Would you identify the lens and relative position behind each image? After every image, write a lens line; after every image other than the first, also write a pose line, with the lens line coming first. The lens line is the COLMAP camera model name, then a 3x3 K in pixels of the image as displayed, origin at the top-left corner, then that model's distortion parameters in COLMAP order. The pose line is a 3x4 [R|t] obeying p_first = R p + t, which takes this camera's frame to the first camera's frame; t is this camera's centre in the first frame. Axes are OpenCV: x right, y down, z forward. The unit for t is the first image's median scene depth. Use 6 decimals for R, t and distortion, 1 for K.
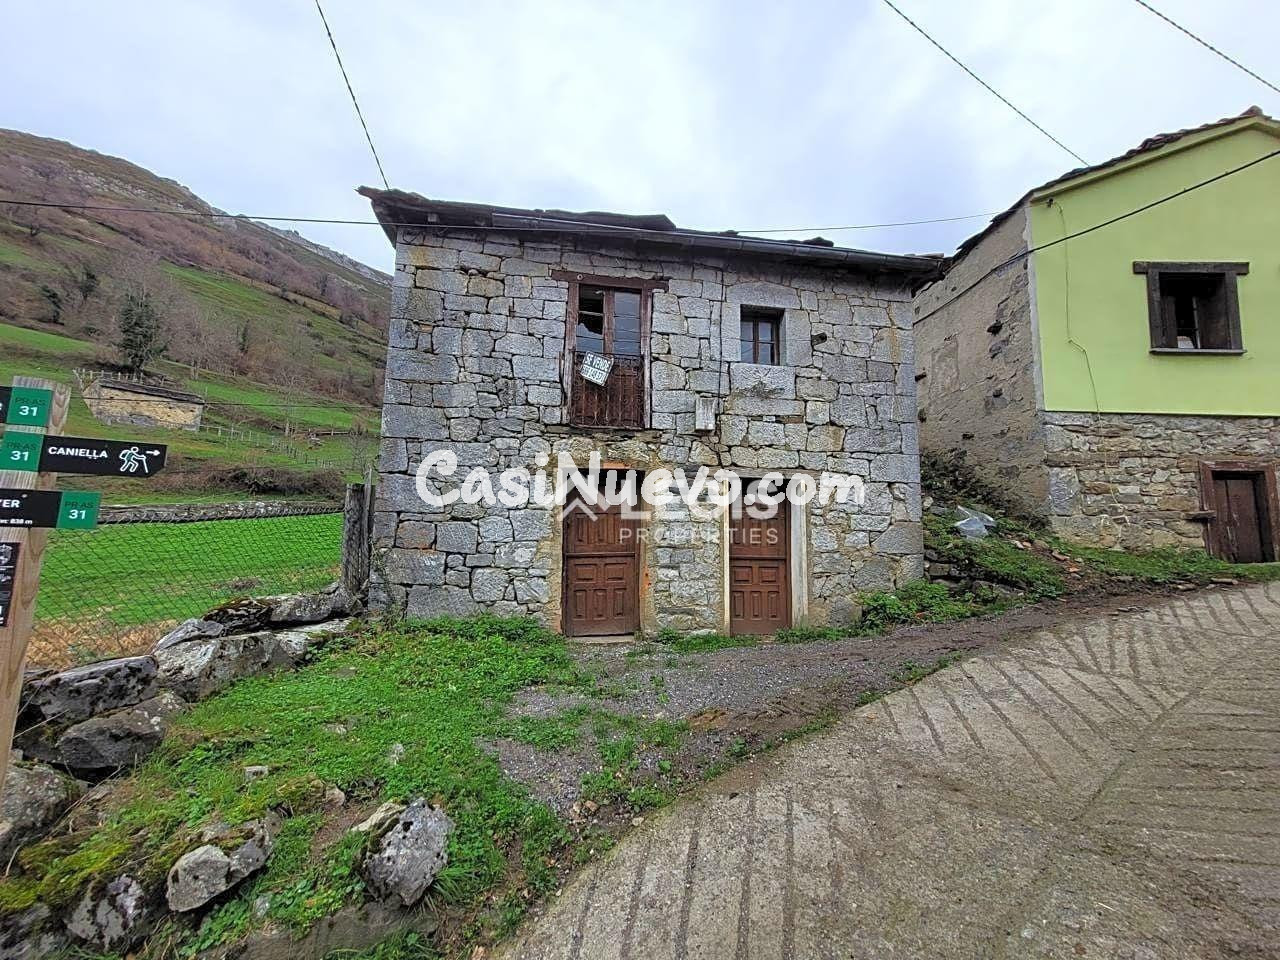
lens RADIAL K [[502.6, 0, 640.7], [0, 502.6, 476.5], [0, 0, 1]] dist [0.010022, -0.004797]
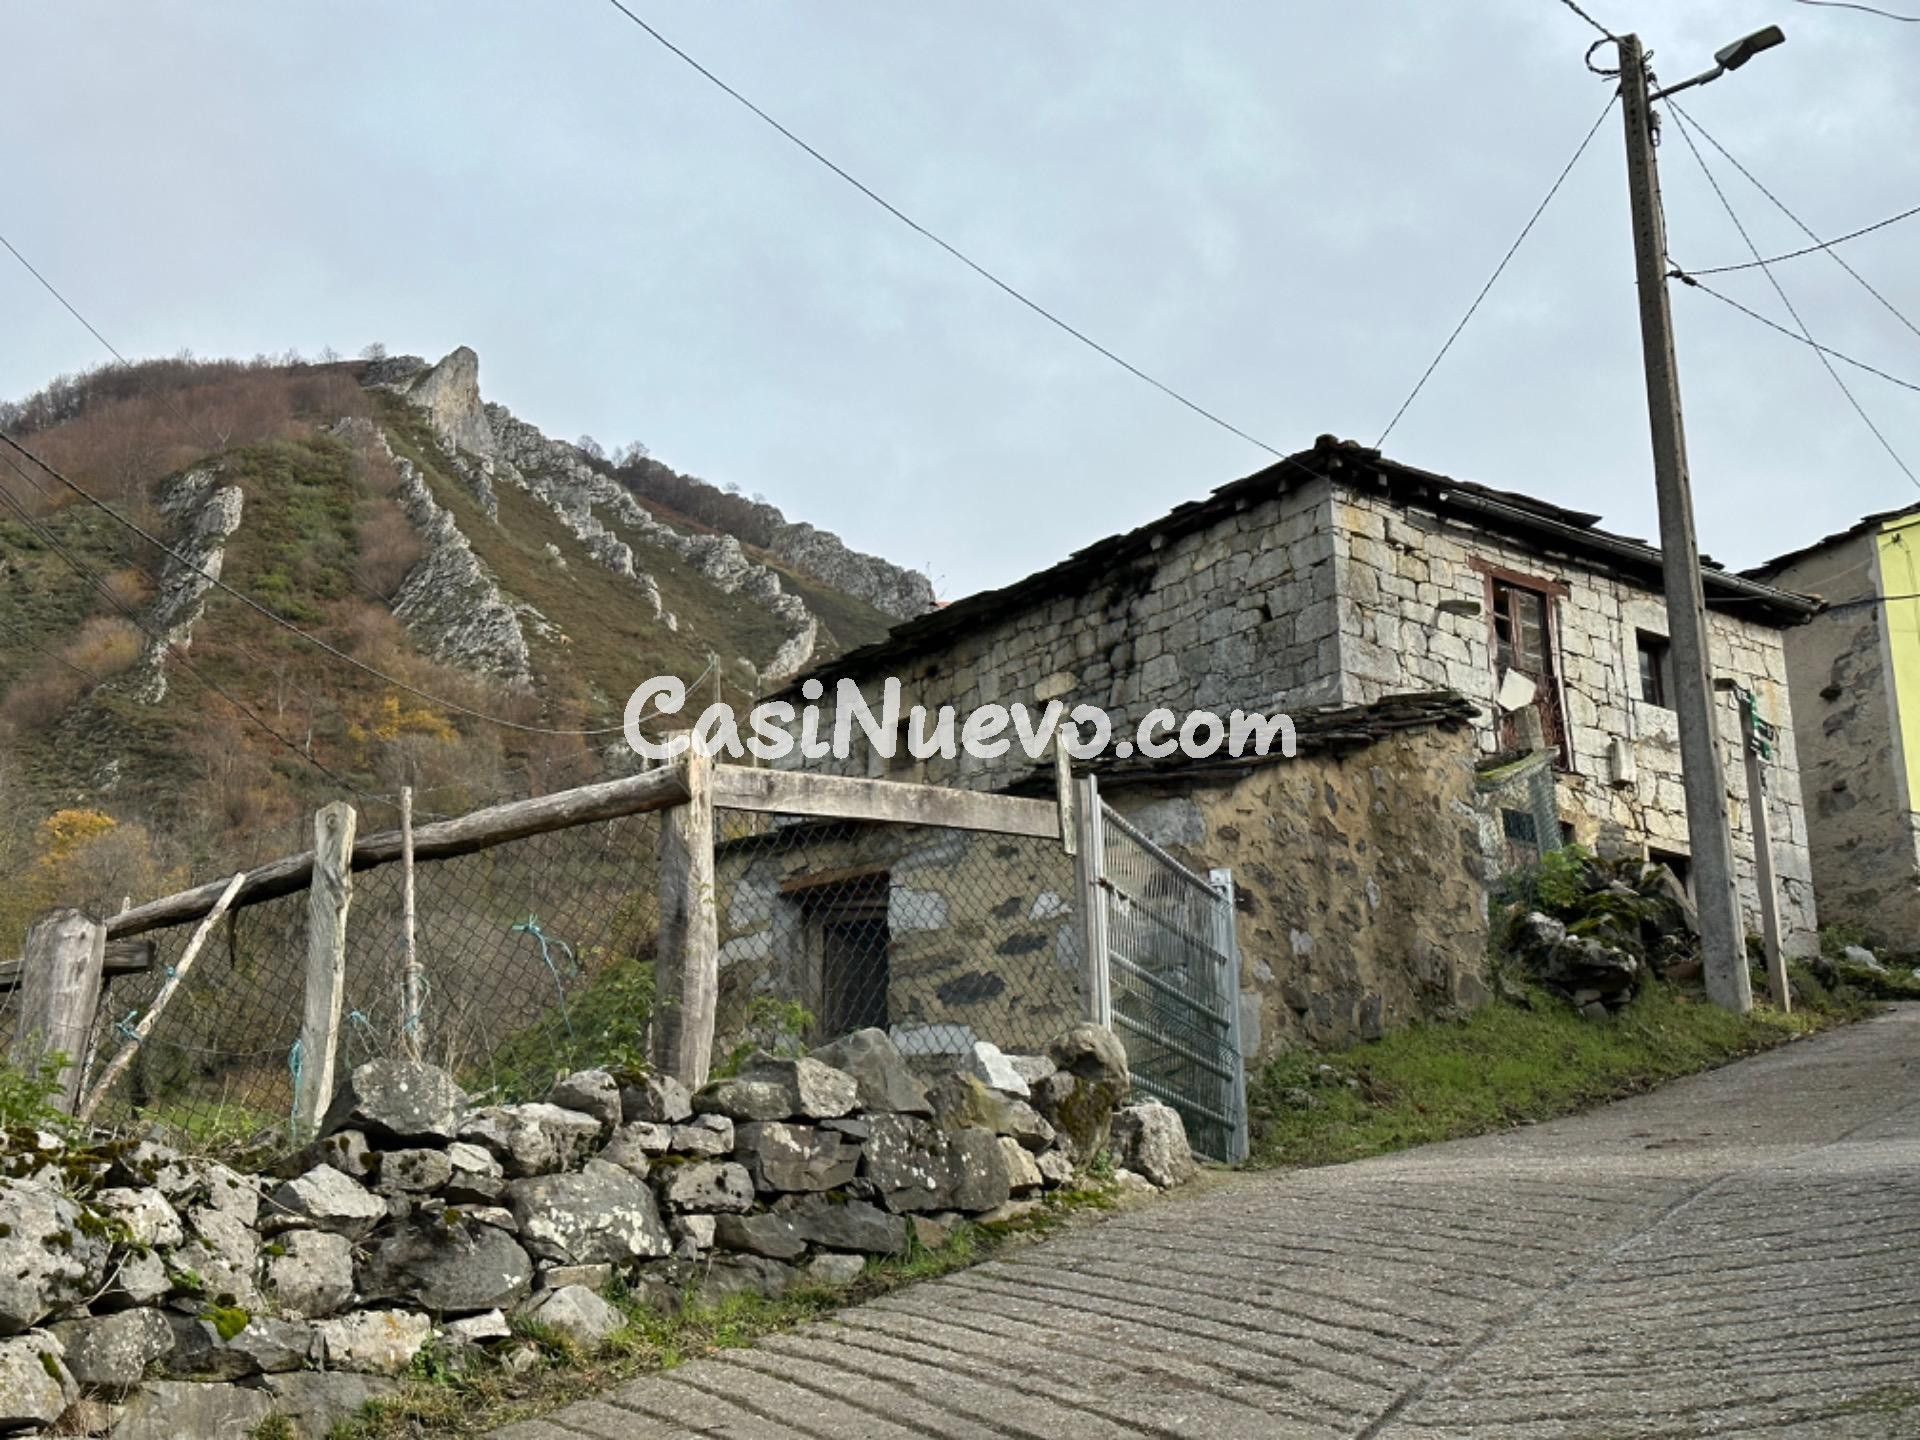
lens RADIAL K [[2650.7, 0, 960.0], [0, 2650.7, 720.0], [0, 0, 1]] dist [0.133673, -0.039890]
pose [[0.872983, 0.116610, 0.473606, -2.680828], [-0.023904, 0.980062, -0.197247, 0.639546], [-0.487165, 0.160872, 0.858365, -2.019922]]
